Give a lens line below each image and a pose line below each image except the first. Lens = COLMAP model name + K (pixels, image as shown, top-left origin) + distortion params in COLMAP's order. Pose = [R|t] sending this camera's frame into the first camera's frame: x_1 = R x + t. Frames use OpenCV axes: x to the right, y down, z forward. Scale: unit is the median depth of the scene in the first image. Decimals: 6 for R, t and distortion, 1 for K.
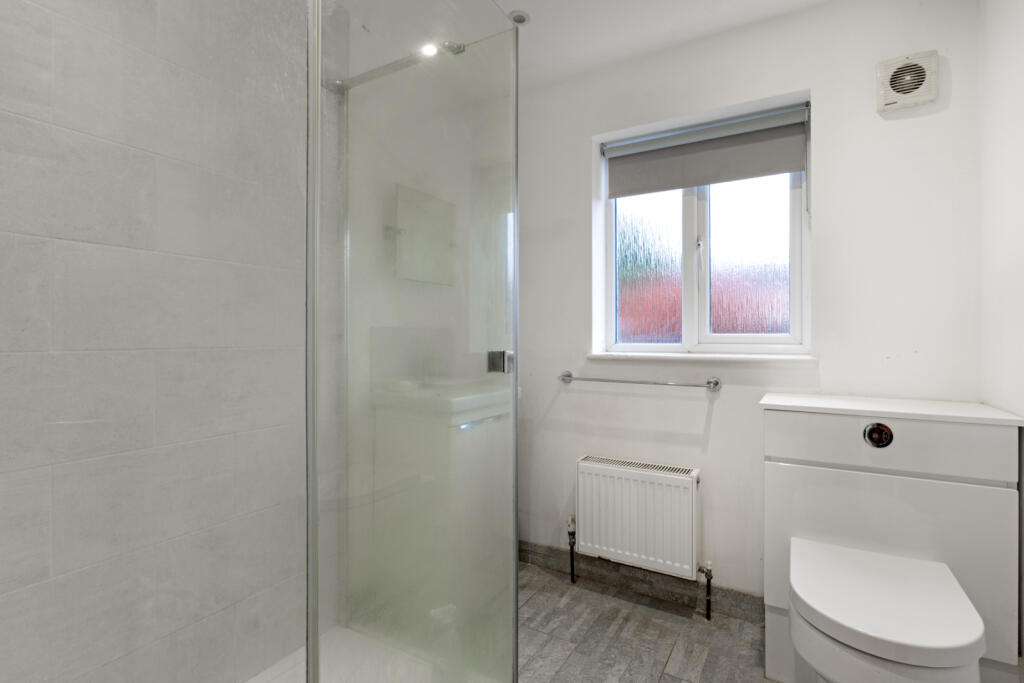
lens RADIAL K [[485.2, 0, 513.1], [0, 485.2, 341.5], [0, 0, 1]] dist [-0.002767, -0.000059]
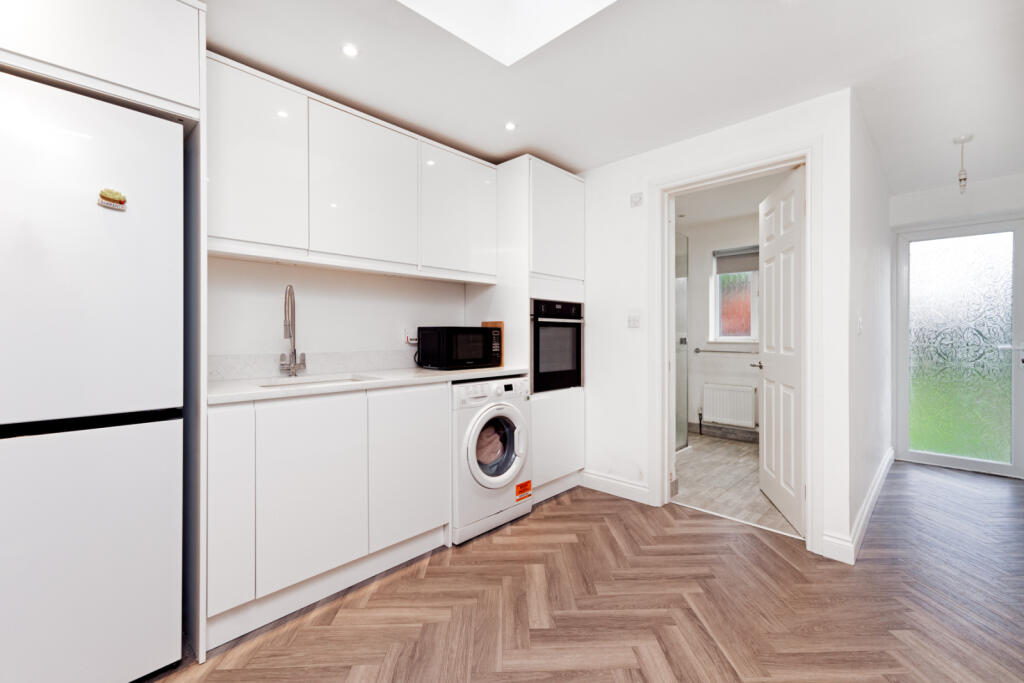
lens RADIAL K [[444.8, 0, 511.6], [0, 444.8, 336.4], [0, 0, 1]] dist [0.001602, 0.000069]
pose [[0.977535, 0.001438, -0.210766, -0.321898], [-0.001284, 0.999999, 0.000865, 0.004978], [0.210767, -0.000575, 0.977536, -1.323407]]
